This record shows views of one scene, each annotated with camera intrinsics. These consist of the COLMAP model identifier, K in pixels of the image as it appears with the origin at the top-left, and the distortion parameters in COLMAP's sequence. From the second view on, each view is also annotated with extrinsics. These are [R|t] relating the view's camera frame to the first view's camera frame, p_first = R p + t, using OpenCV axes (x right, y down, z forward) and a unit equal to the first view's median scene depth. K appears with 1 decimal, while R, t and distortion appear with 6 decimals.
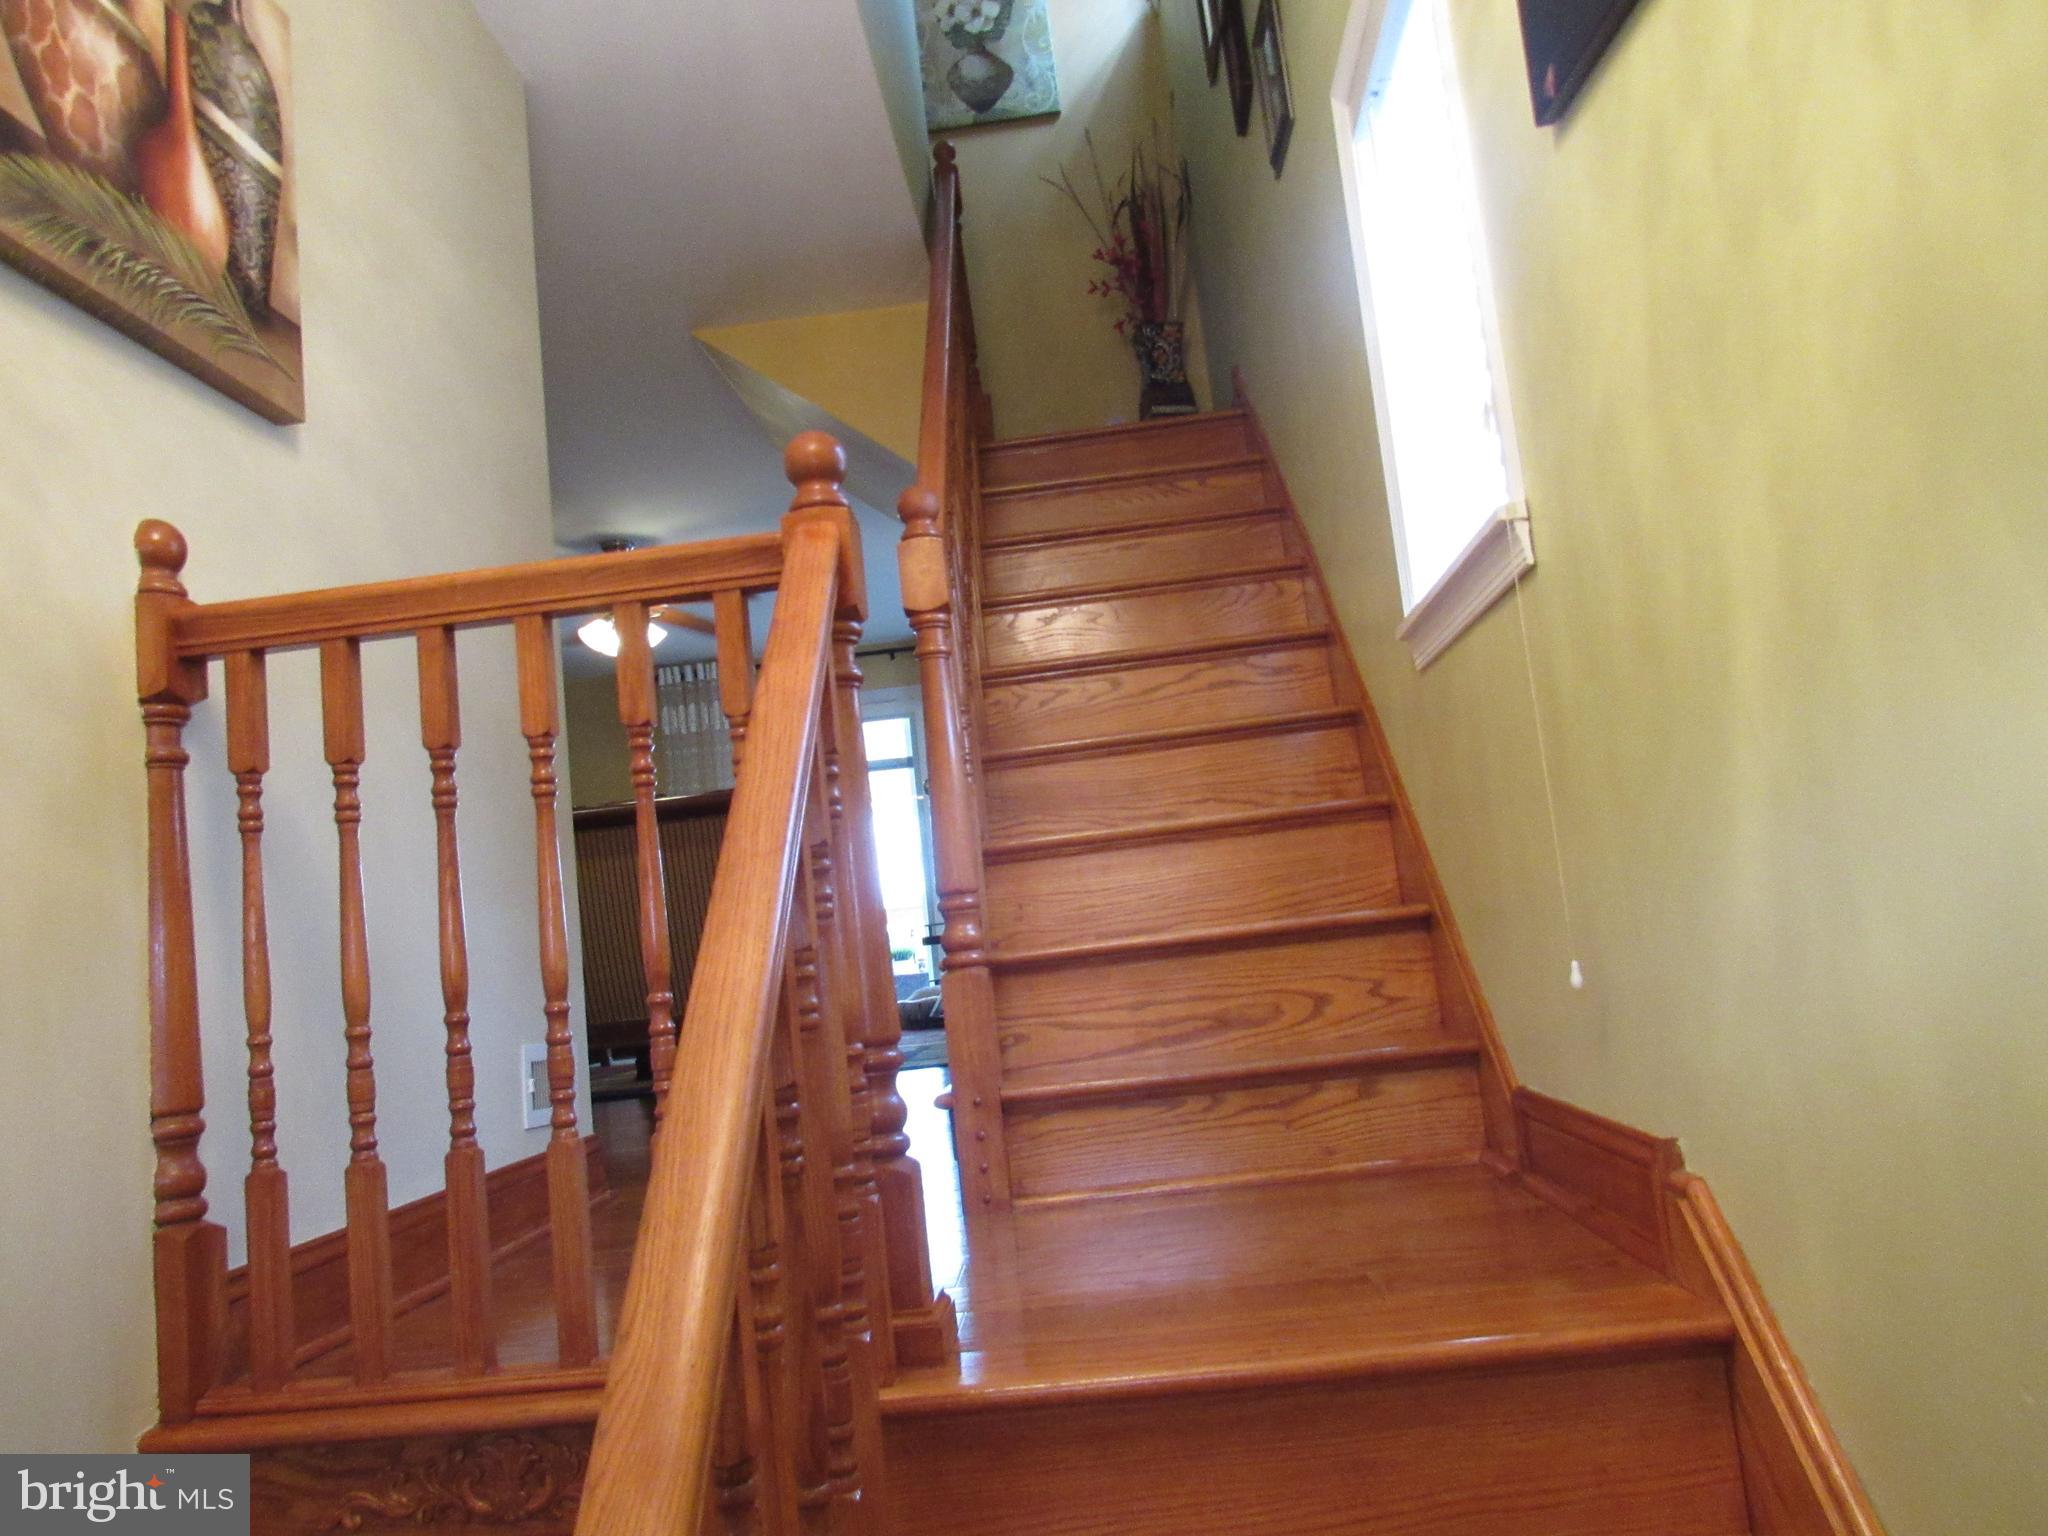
lens RADIAL K [[1474.1, 0, 1025.0], [0, 1474.1, 773.9], [0, 0, 1]] dist [-0.029403, 0.010378]
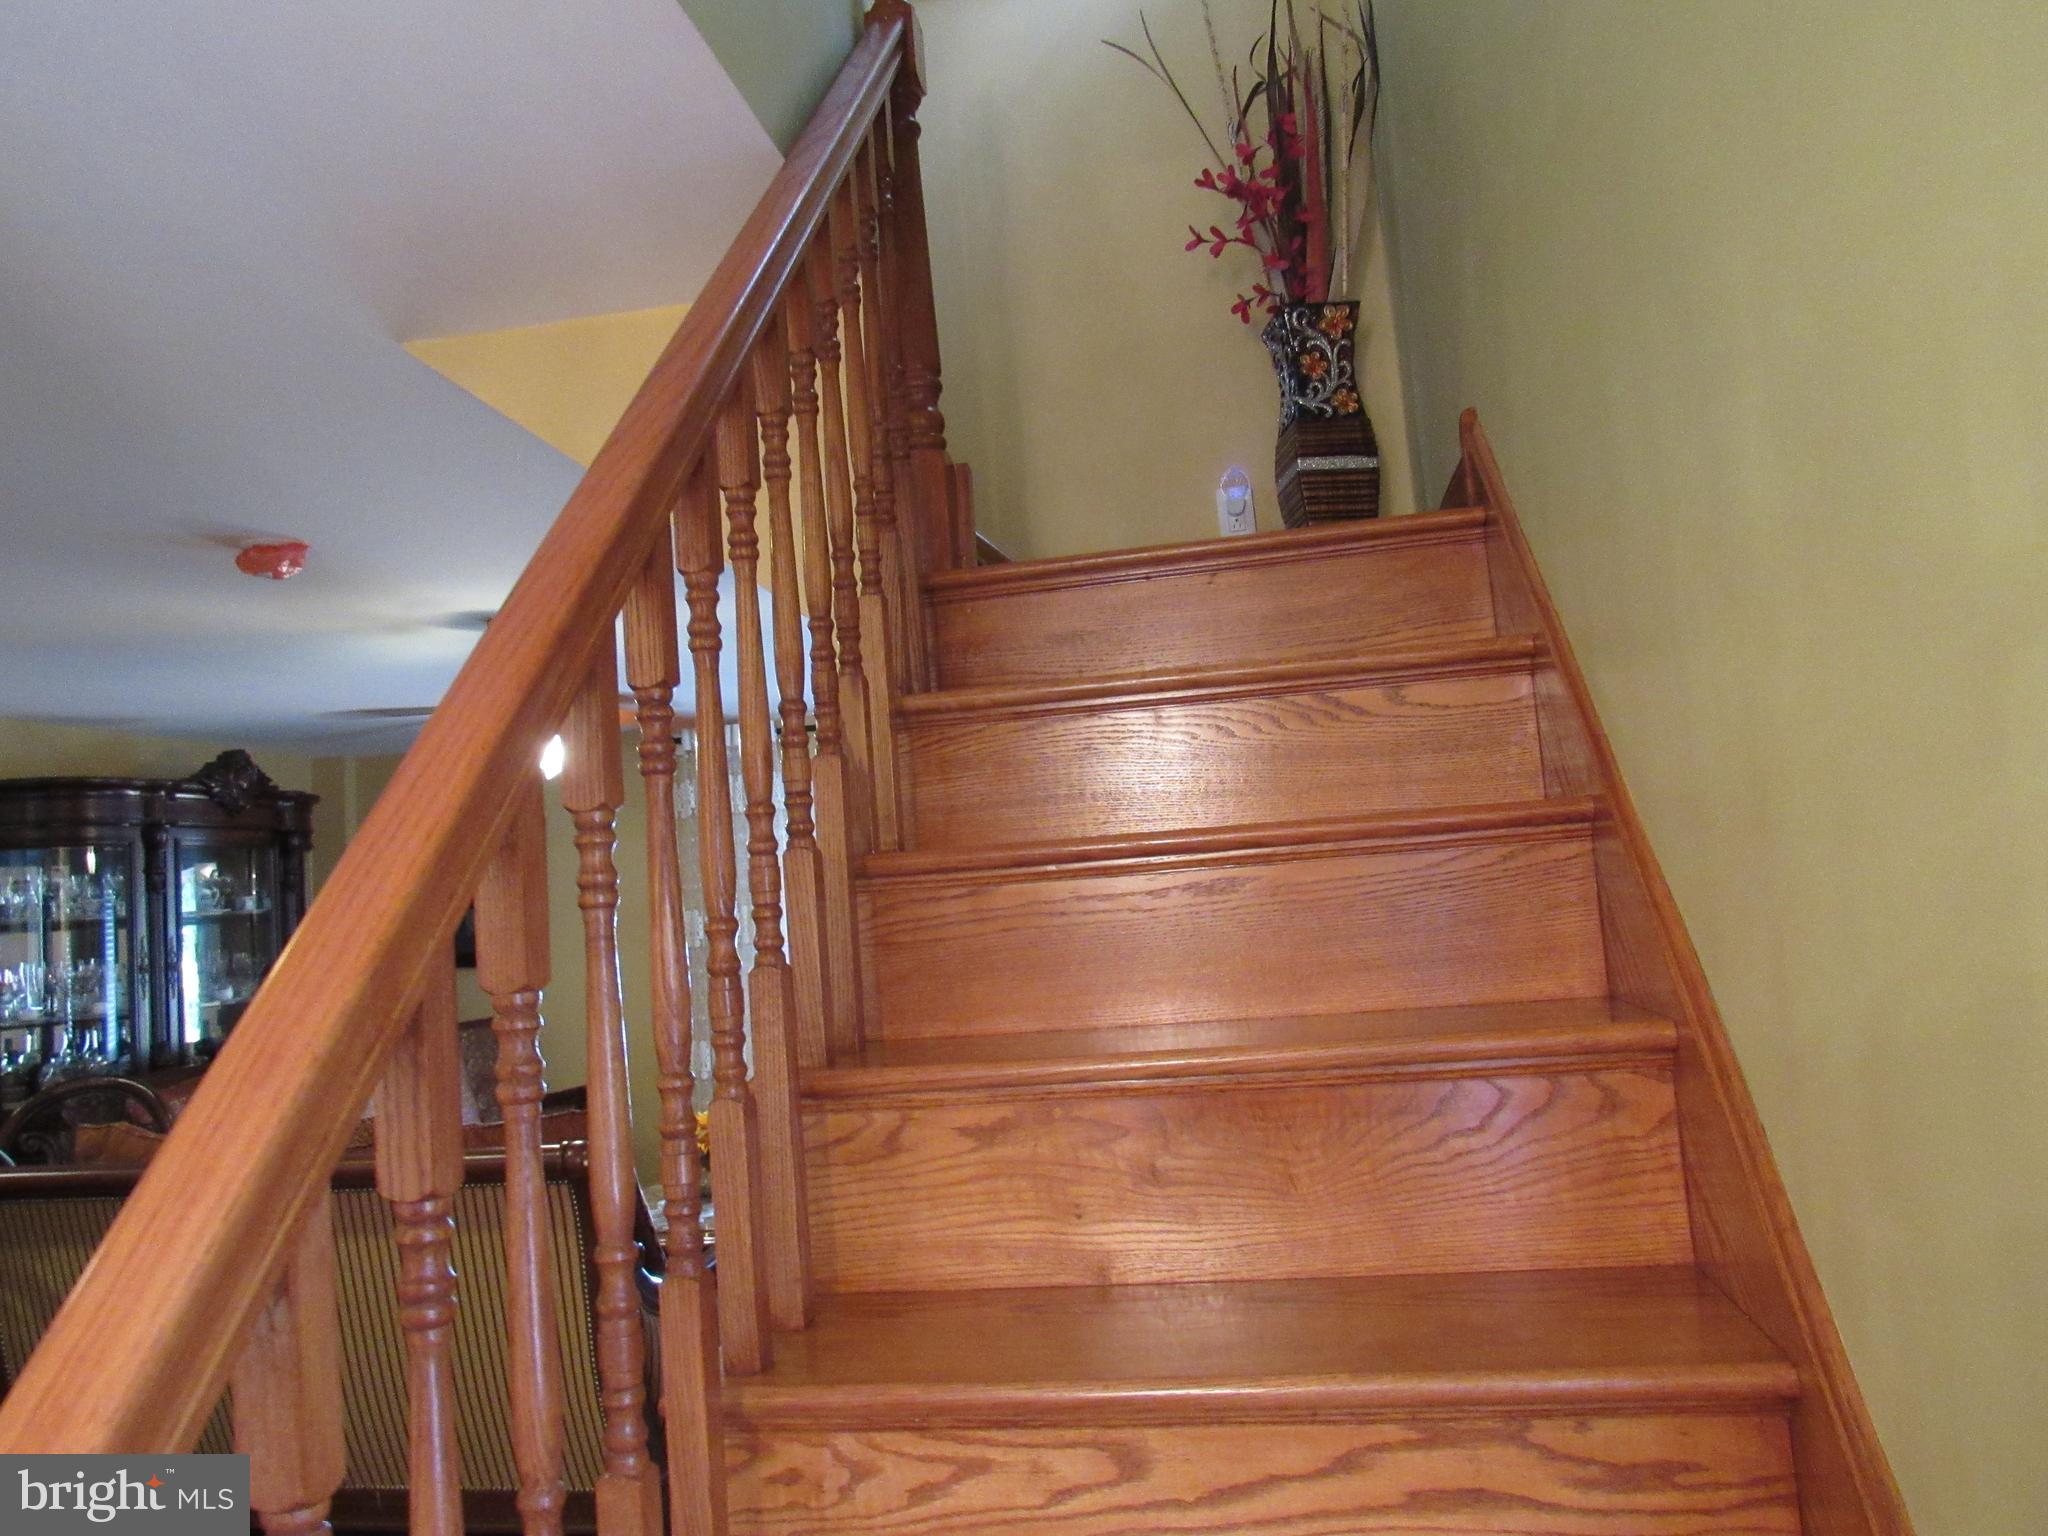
lens RADIAL K [[1474.1, 0, 1020.0], [0, 1474.1, 760.2], [0, 0, 1]] dist [-0.029403, 0.010378]
pose [[0.993300, 0.017227, -0.114274, 0.047526], [-0.013311, 0.999301, 0.034946, -0.153362], [0.114796, -0.033191, 0.992834, 0.435974]]
